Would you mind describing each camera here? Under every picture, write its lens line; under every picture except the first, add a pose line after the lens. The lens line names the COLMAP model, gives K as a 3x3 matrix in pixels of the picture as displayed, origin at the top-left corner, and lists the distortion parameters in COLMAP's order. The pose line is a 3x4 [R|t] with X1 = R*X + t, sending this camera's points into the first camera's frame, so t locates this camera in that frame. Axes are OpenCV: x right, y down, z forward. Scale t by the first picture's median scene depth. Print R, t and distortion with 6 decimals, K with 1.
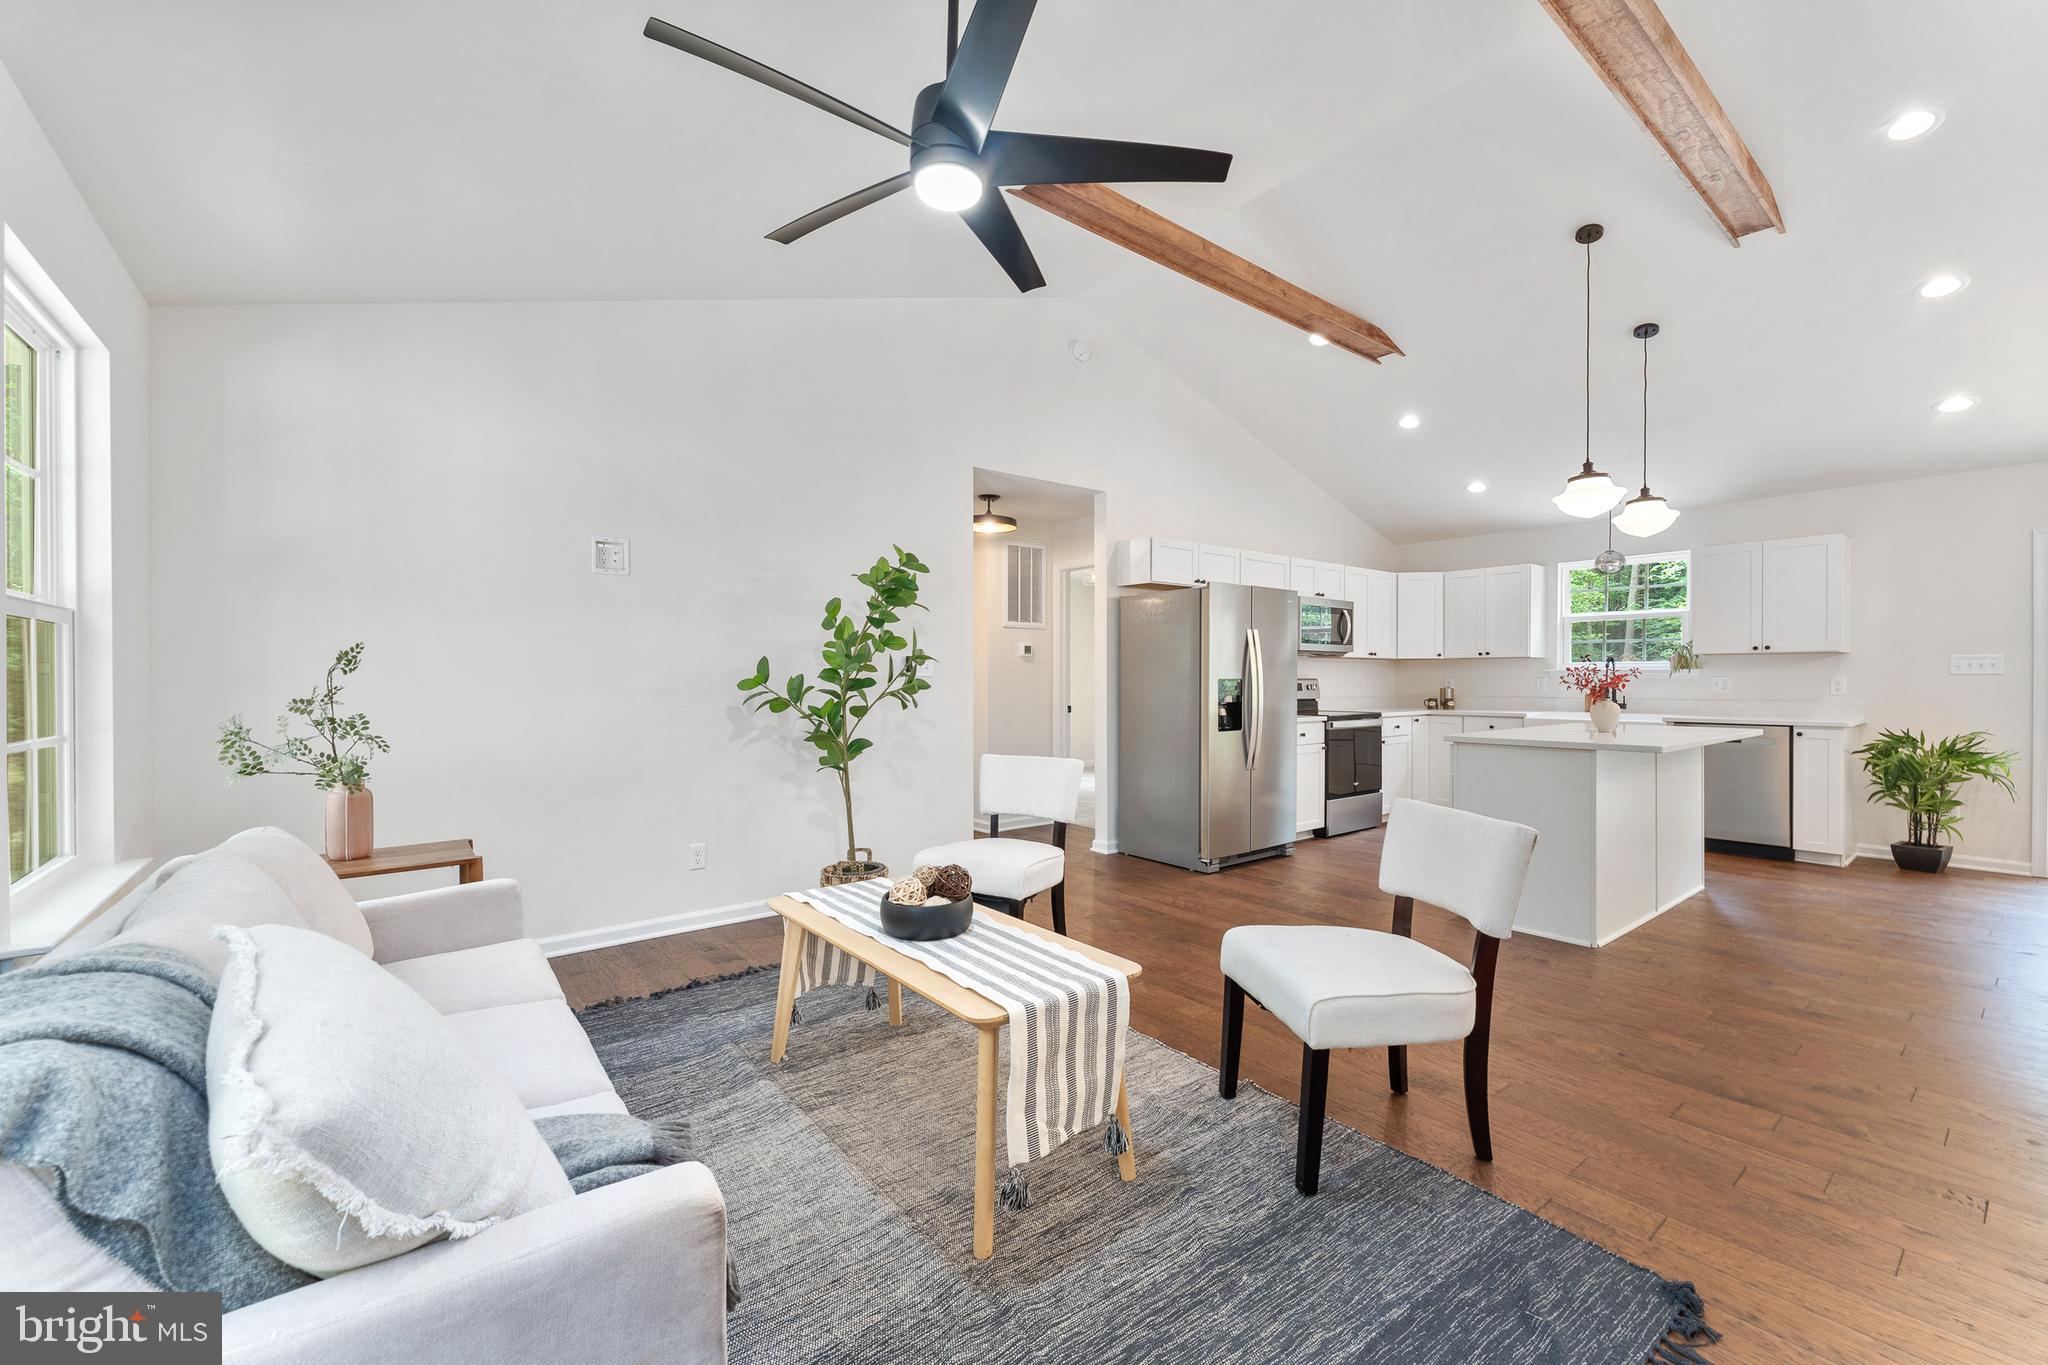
lens RADIAL K [[823.0, 0, 1021.5], [0, 823.0, 683.8], [0, 0, 1]] dist [0.003563, -0.000190]
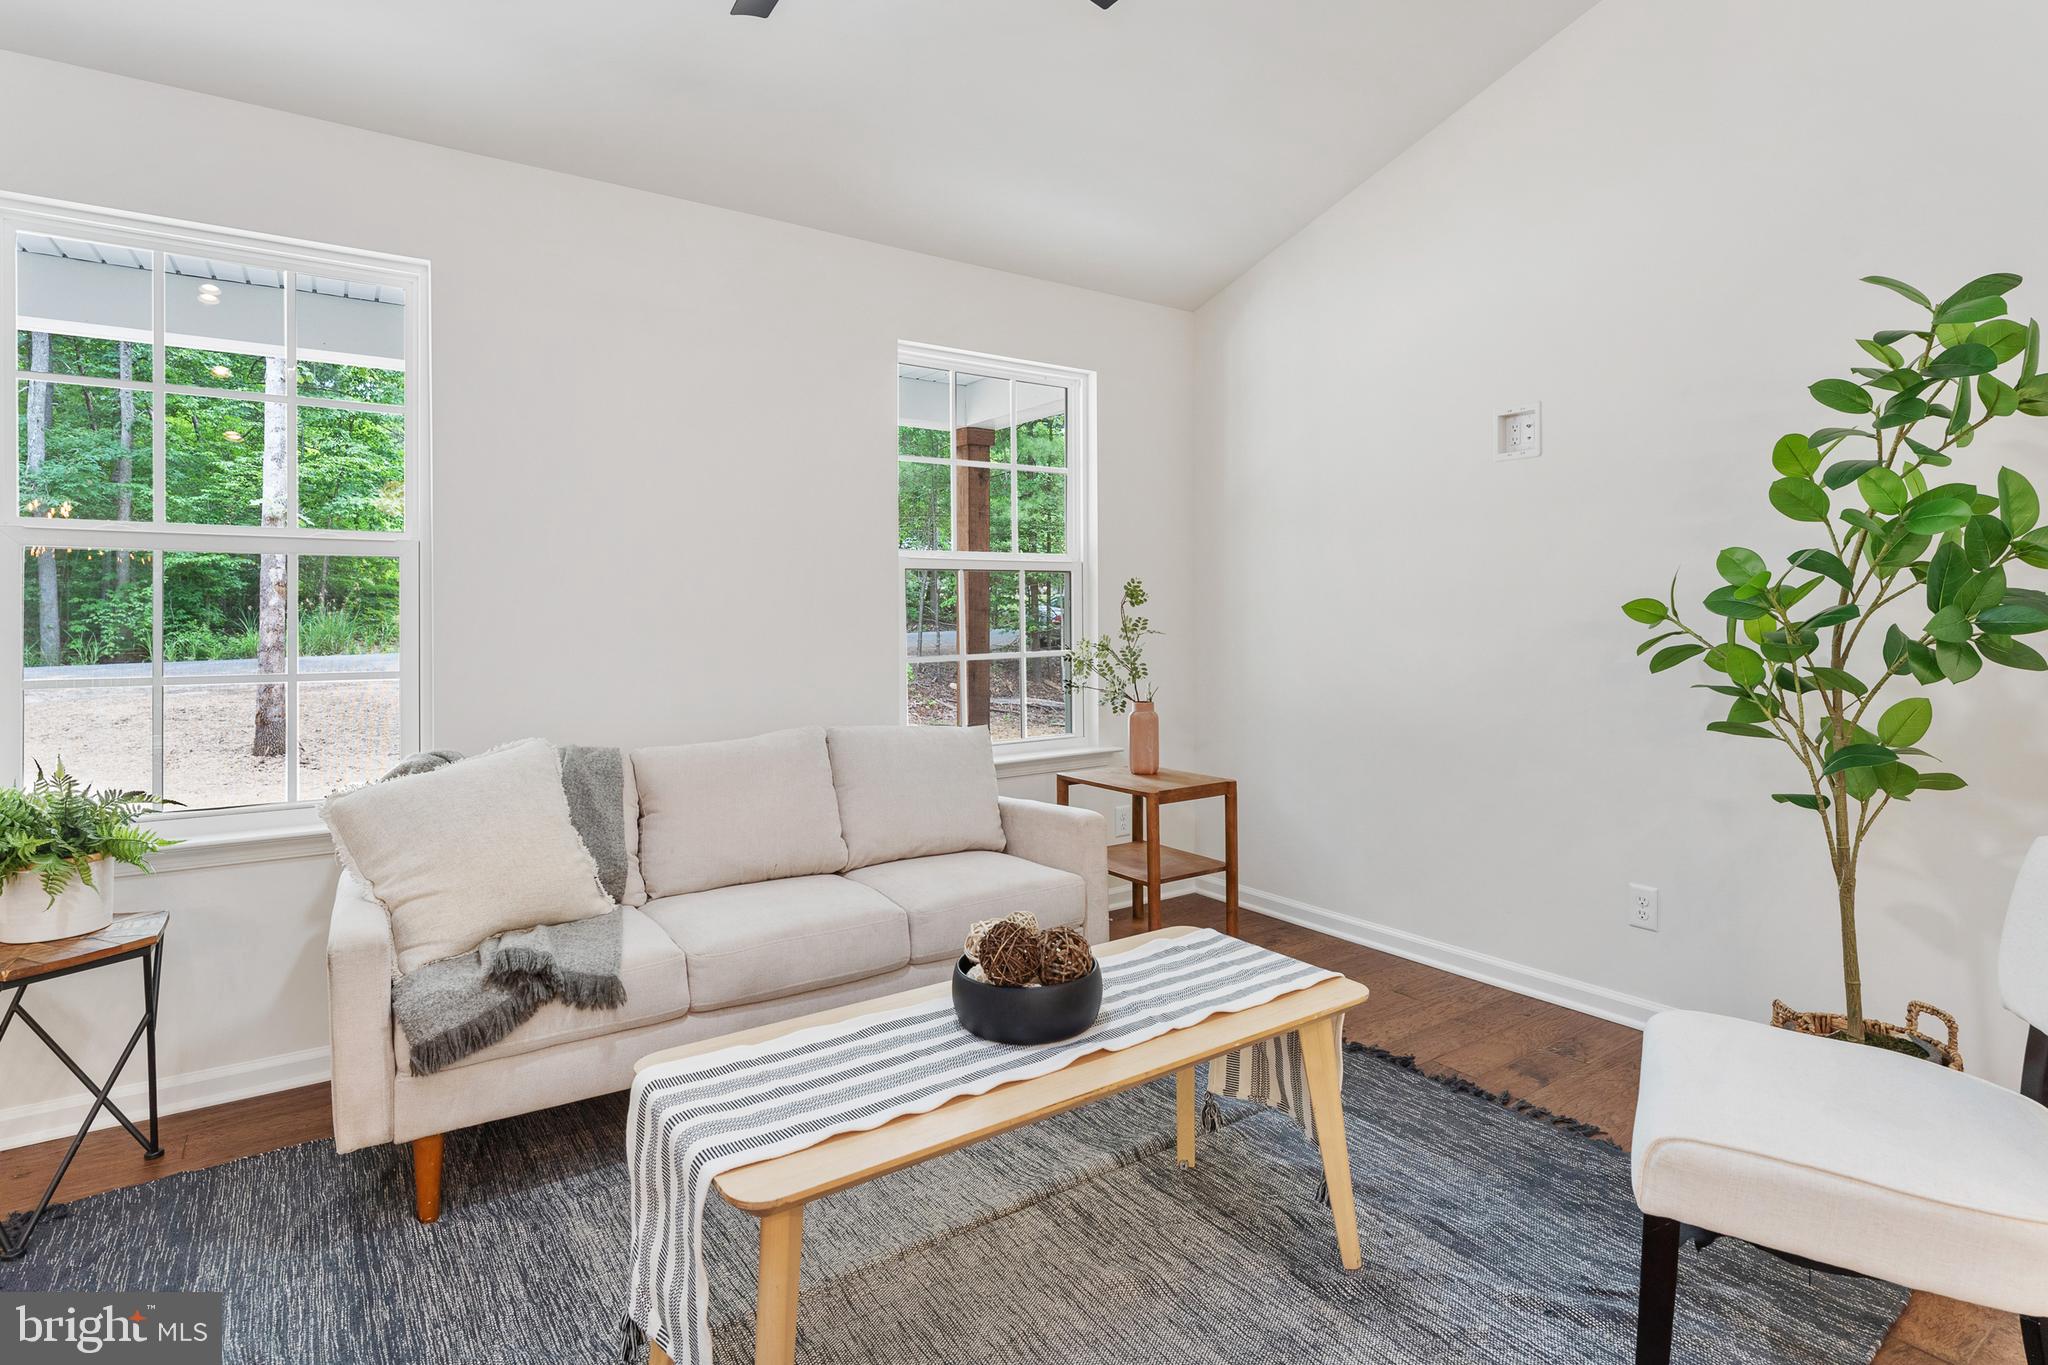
lens RADIAL K [[1013.0, 0, 1028.0], [0, 1013.0, 622.4], [0, 0, 1]] dist [-0.001677, -0.000020]
pose [[-0.061860, 0.008998, -0.998044, 0.284450], [-0.001653, 0.999957, 0.009118, -0.001220], [0.998083, 0.002213, -0.061842, 0.472214]]
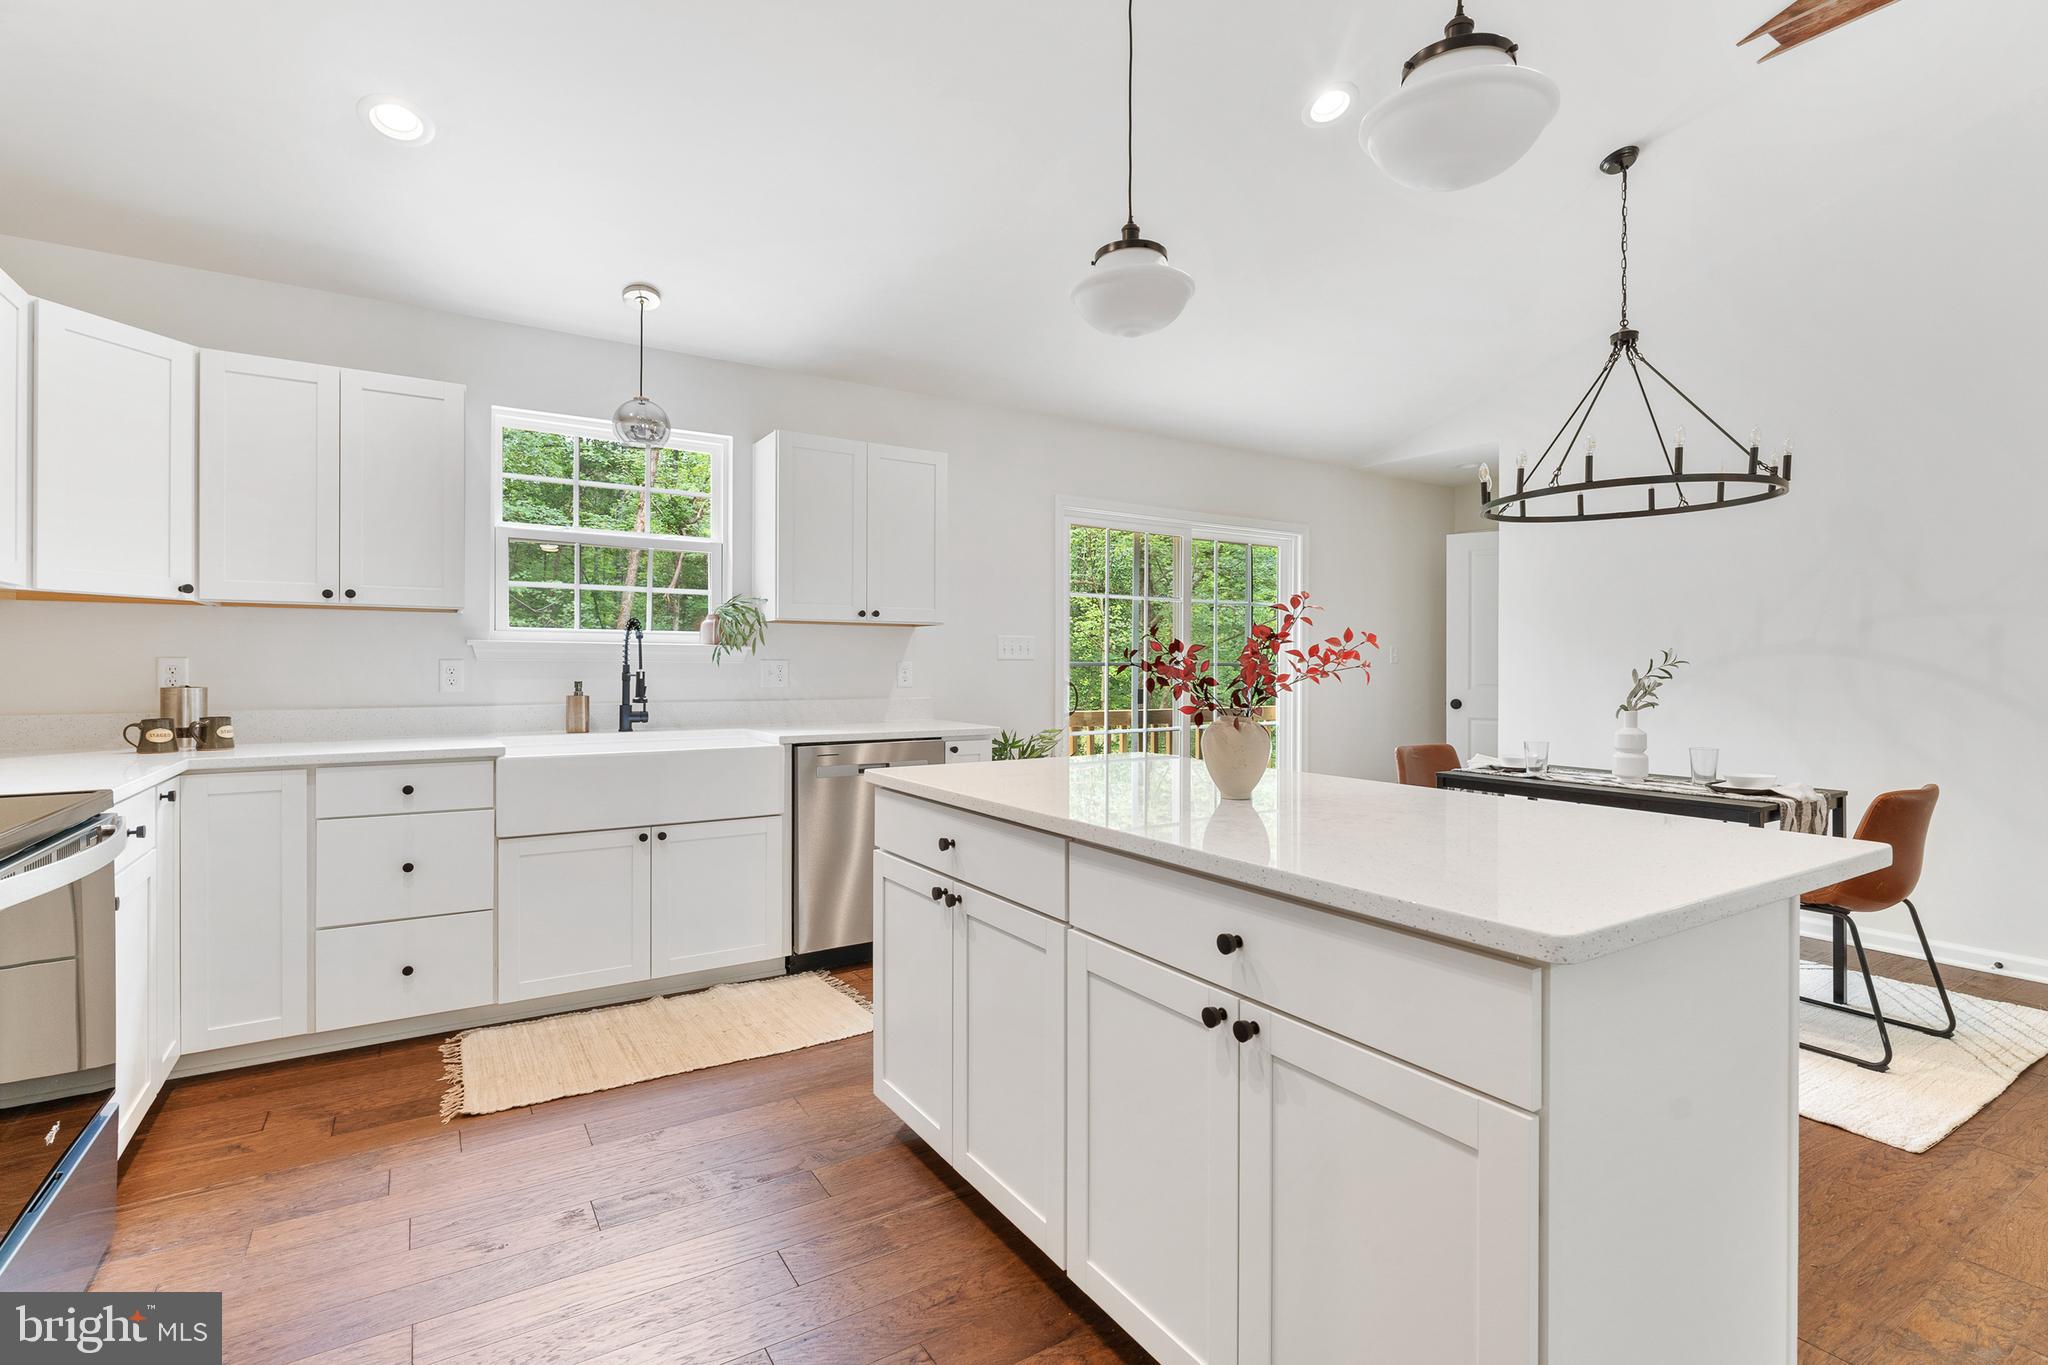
lens RADIAL K [[941.1, 0, 1037.0], [0, 941.1, 667.1], [0, 0, 1]] dist [-0.000235, -0.000142]
pose [[0.085590, 0.002973, 0.996326, 0.232347], [0.003785, 0.999987, -0.003309, -0.000994], [-0.996323, 0.004054, 0.085578, 0.921629]]
